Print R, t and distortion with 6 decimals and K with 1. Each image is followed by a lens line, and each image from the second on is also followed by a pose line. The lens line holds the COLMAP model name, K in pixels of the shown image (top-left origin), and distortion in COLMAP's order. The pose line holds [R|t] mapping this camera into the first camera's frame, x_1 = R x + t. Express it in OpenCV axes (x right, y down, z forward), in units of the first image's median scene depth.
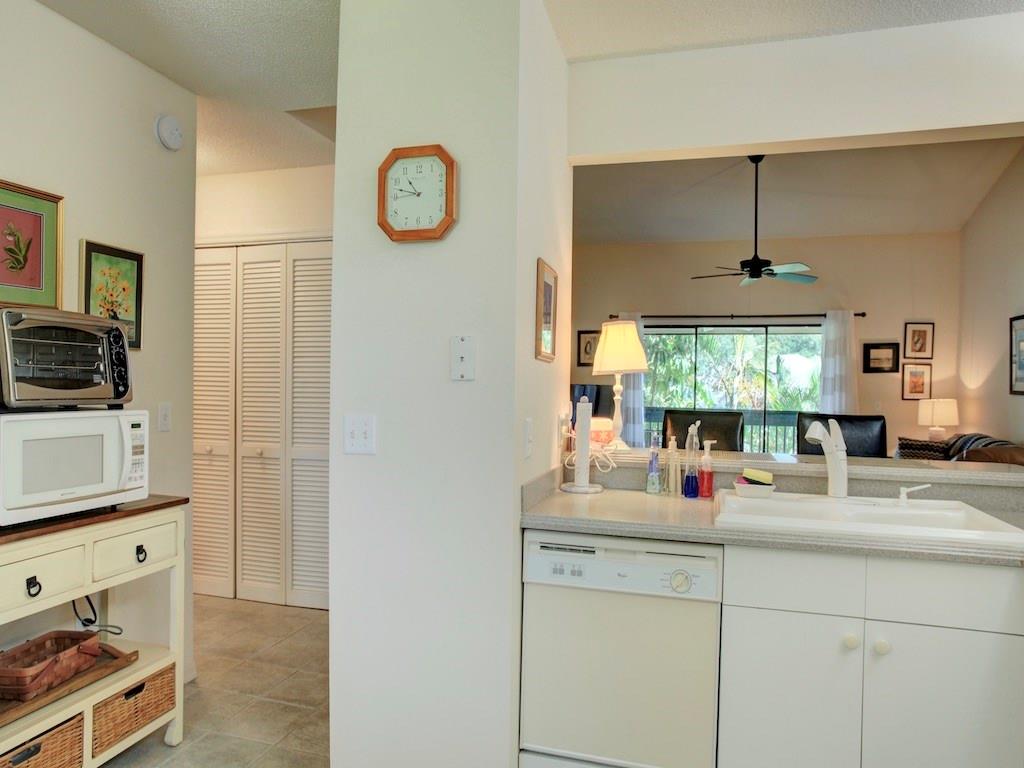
lens RADIAL K [[658.5, 0, 512.0], [0, 658.5, 384.0], [0, 0, 1]] dist [-0.023628, 0.002000]
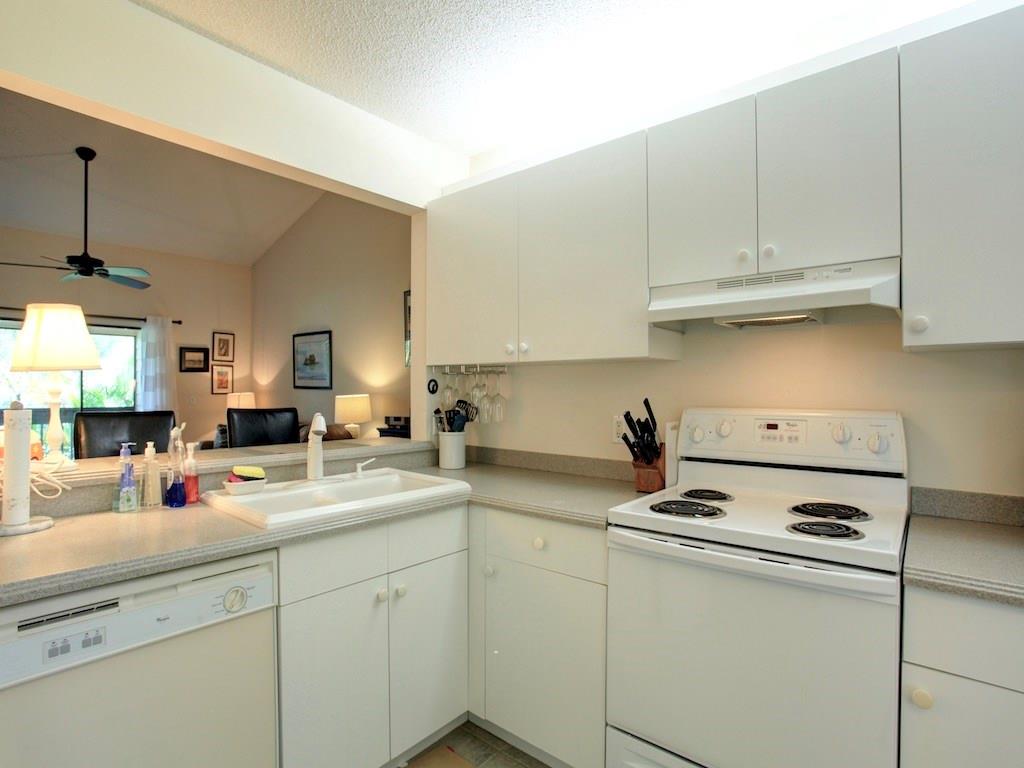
lens RADIAL K [[521.7, 0, 512.0], [0, 521.7, 384.0], [0, 0, 1]] dist [-0.057747, 0.020555]
pose [[0.415226, -0.008525, 0.909679, -0.158221], [0.003545, 0.999964, 0.007754, -0.001960], [-0.909712, 0.000005, 0.415241, 0.250226]]
